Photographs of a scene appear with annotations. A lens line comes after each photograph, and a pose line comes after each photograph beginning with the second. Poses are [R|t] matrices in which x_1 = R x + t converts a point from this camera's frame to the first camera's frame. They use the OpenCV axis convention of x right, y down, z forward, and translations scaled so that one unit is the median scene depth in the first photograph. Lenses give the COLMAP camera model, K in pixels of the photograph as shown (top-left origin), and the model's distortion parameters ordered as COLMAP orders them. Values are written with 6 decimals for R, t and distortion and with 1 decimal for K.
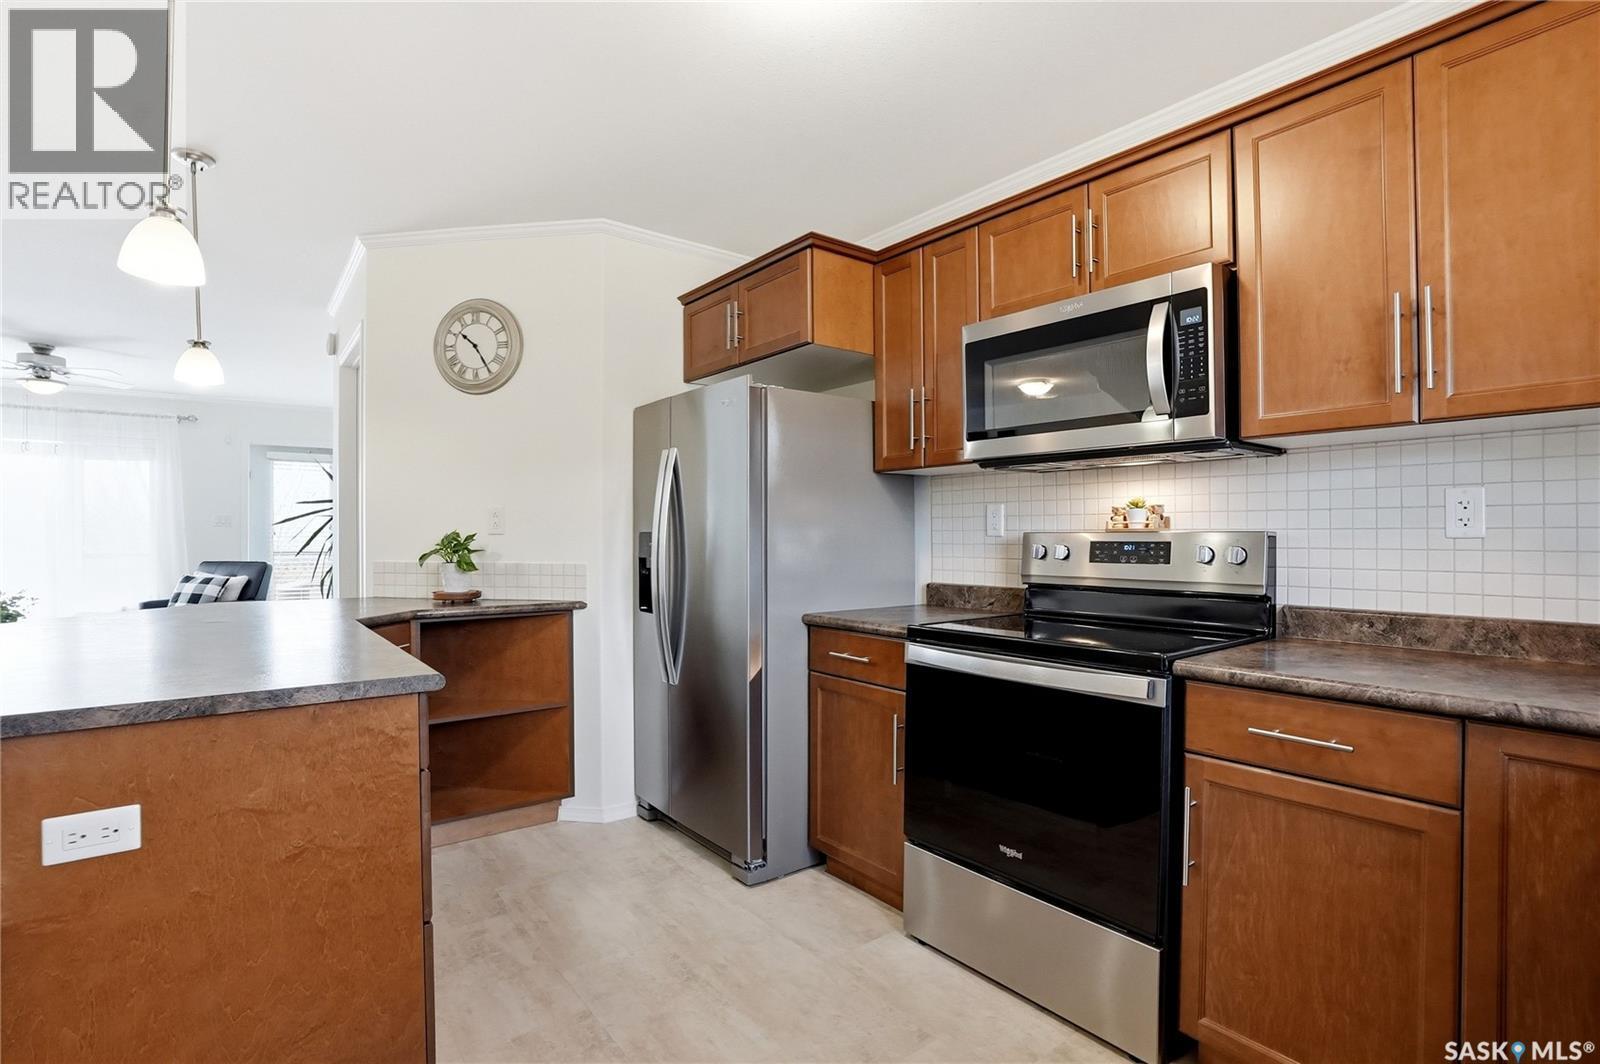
lens RADIAL K [[783.3, 0, 800.3], [0, 783.3, 526.6], [0, 0, 1]] dist [-0.065319, 0.014168]
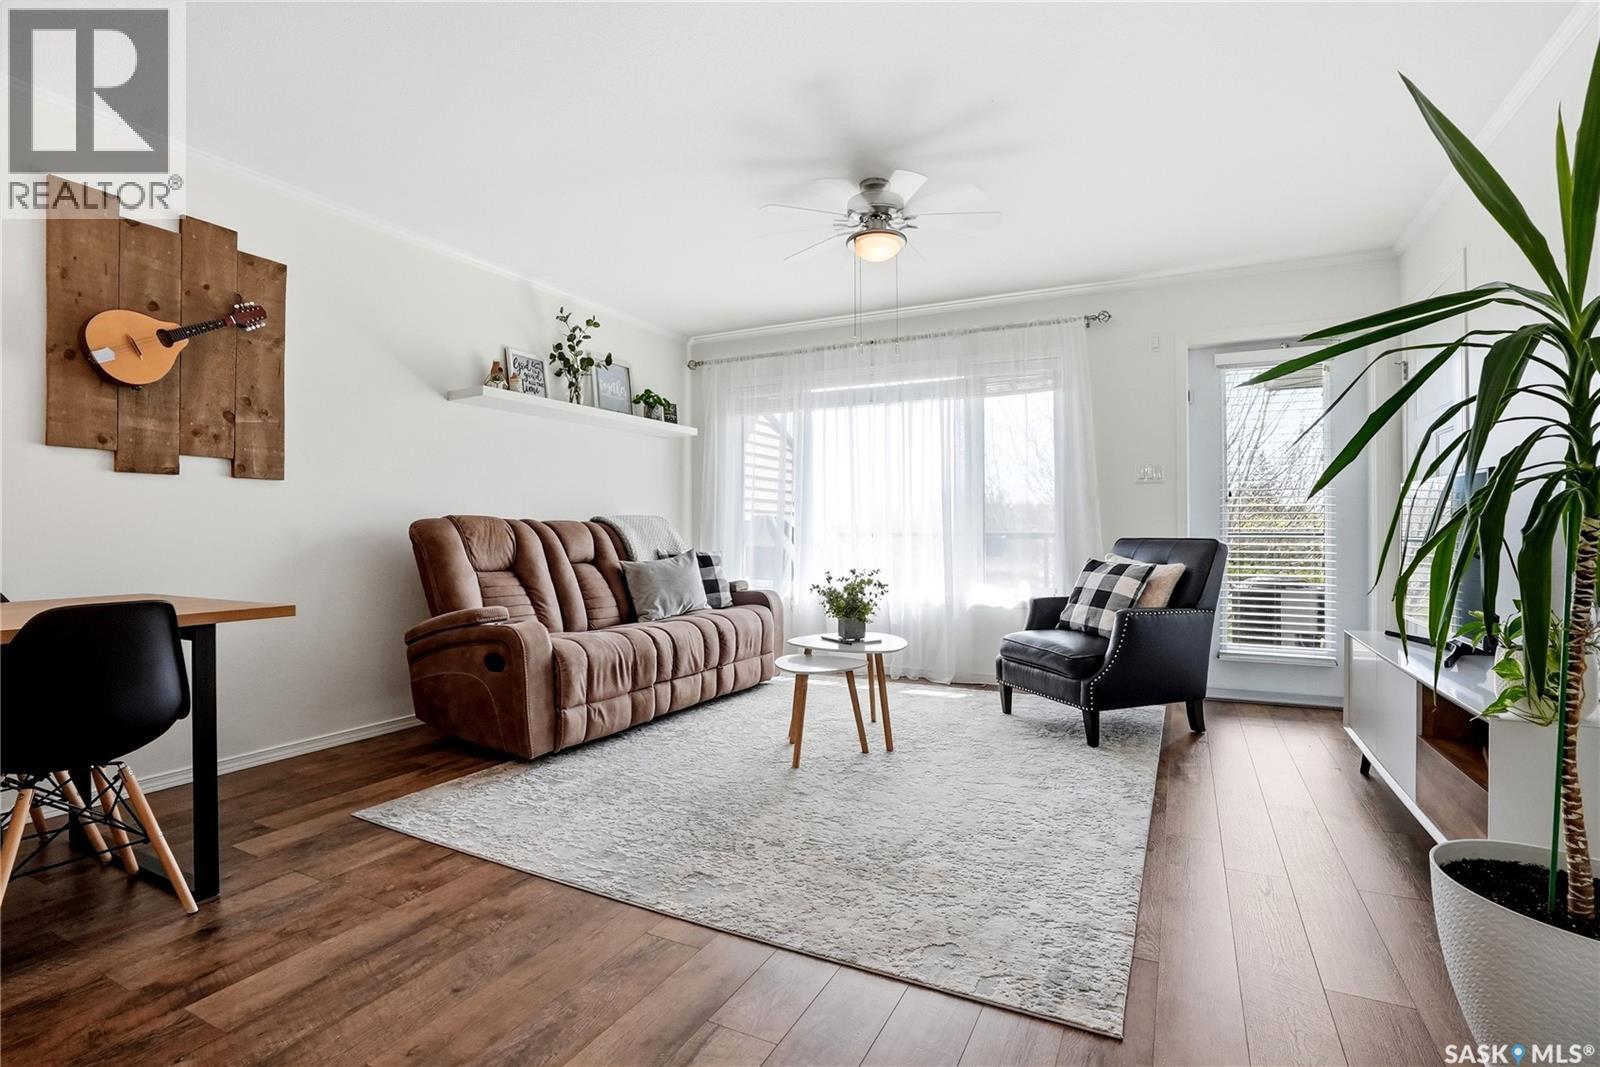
lens RADIAL K [[760.2, 0, 802.1], [0, 760.2, 531.9], [0, 0, 1]] dist [-0.022205, 0.000580]
pose [[0.430567, -0.000096, -0.902558, -0.750730], [0.009794, 0.999942, 0.004565, 0.077393], [0.902505, -0.010805, 0.430543, 1.090520]]
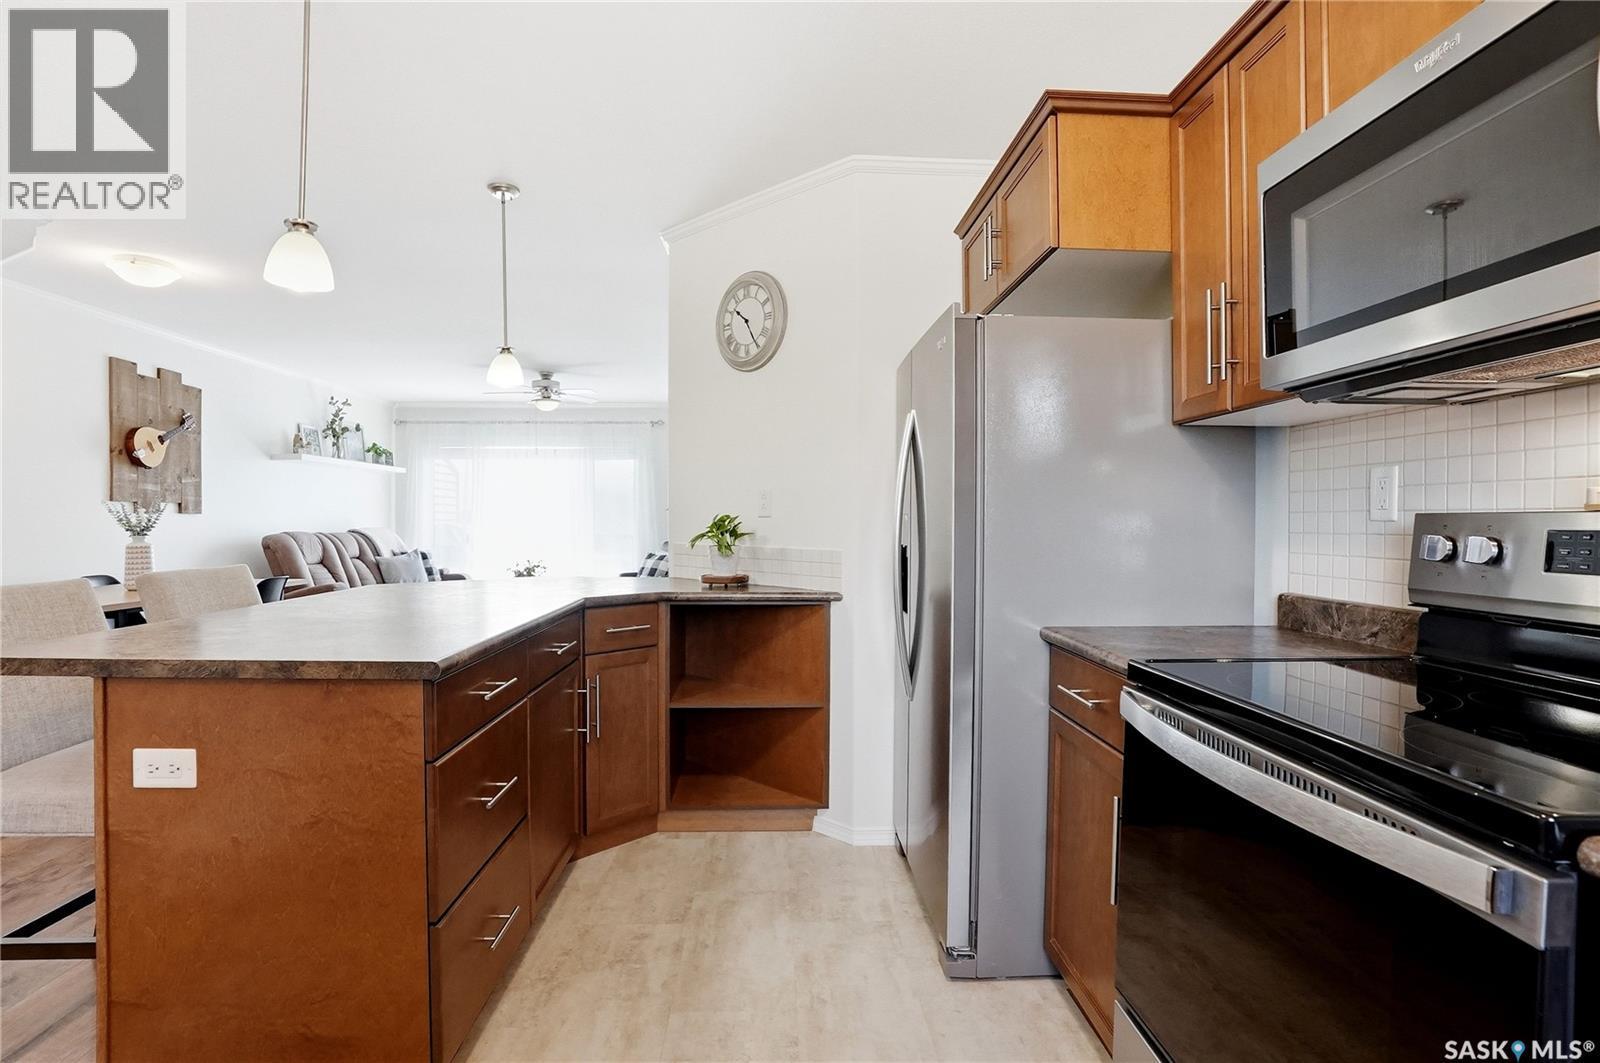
lens RADIAL K [[783.3, 0, 788.4], [0, 783.3, 525.9], [0, 0, 1]] dist [-0.065319, 0.014168]
pose [[0.803699, 0.008153, -0.594980, 0.221967], [0.000484, 0.999897, 0.014355, 0.007708], [0.595035, -0.011825, 0.803612, 0.268986]]
